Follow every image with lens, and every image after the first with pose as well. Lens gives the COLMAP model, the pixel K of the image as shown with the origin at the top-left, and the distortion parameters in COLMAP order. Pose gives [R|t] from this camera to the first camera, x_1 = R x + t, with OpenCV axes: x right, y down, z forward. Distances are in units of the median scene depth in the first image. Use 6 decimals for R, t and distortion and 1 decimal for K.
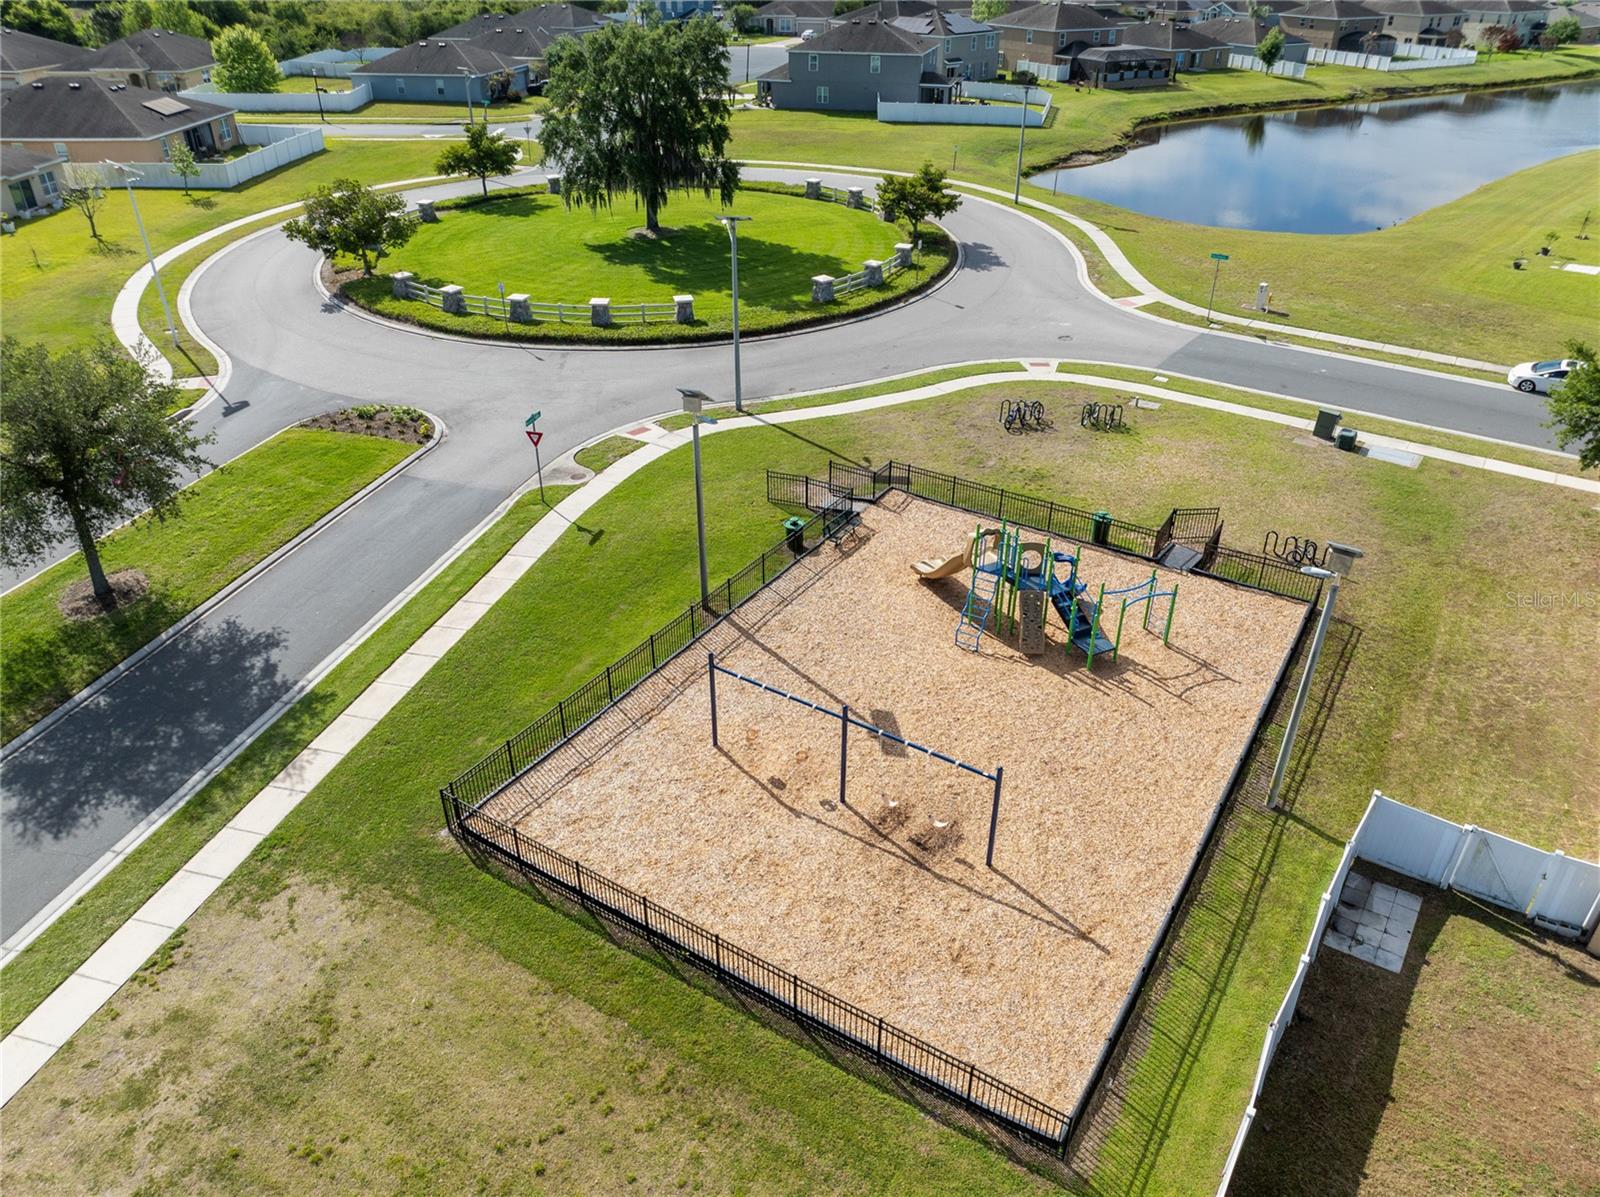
lens RADIAL K [[1128.3, 0, 800.0], [0, 1128.3, 598.5], [0, 0, 1]] dist [-0.040803, 0.010765]
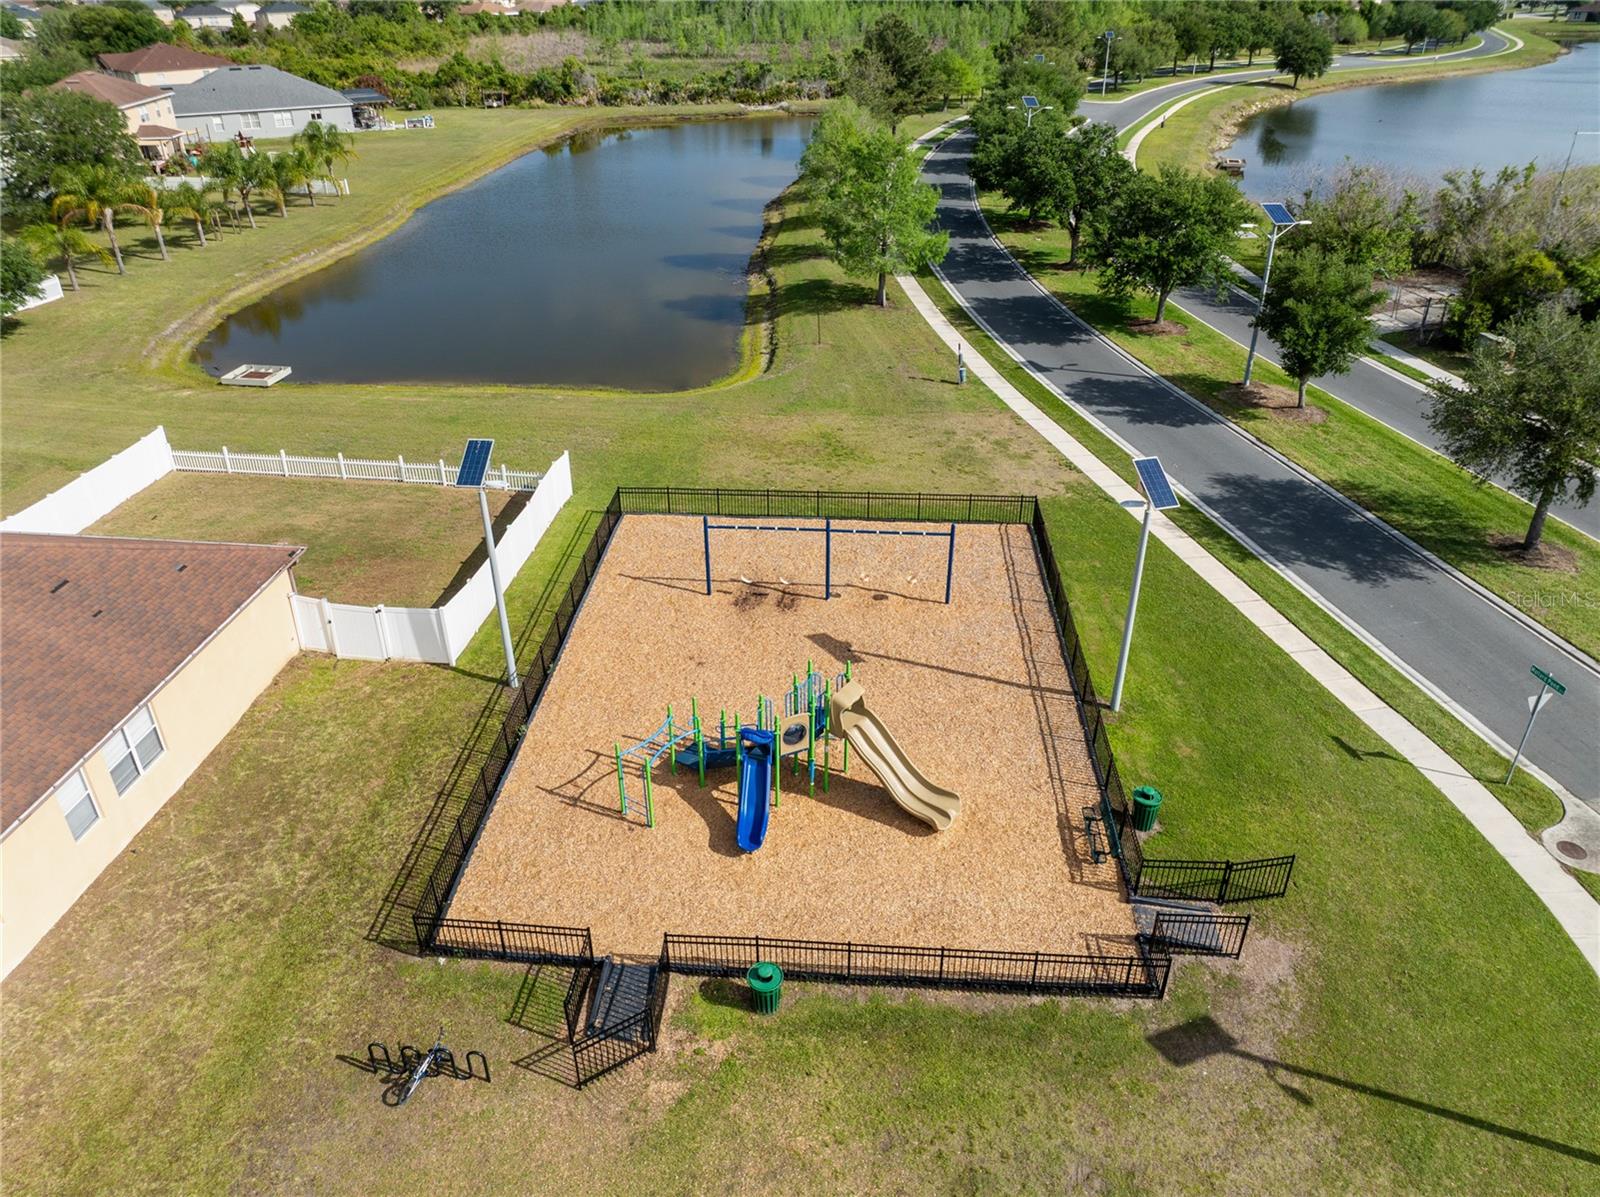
lens RADIAL K [[1128.3, 0, 800.0], [0, 1128.3, 598.5], [0, 0, 1]] dist [-0.040803, 0.010765]
pose [[-0.873499, 0.245366, -0.420470, 0.528204], [-0.249796, 0.515430, 0.819716, -0.764699], [0.417853, 0.821053, -0.388936, 1.263555]]
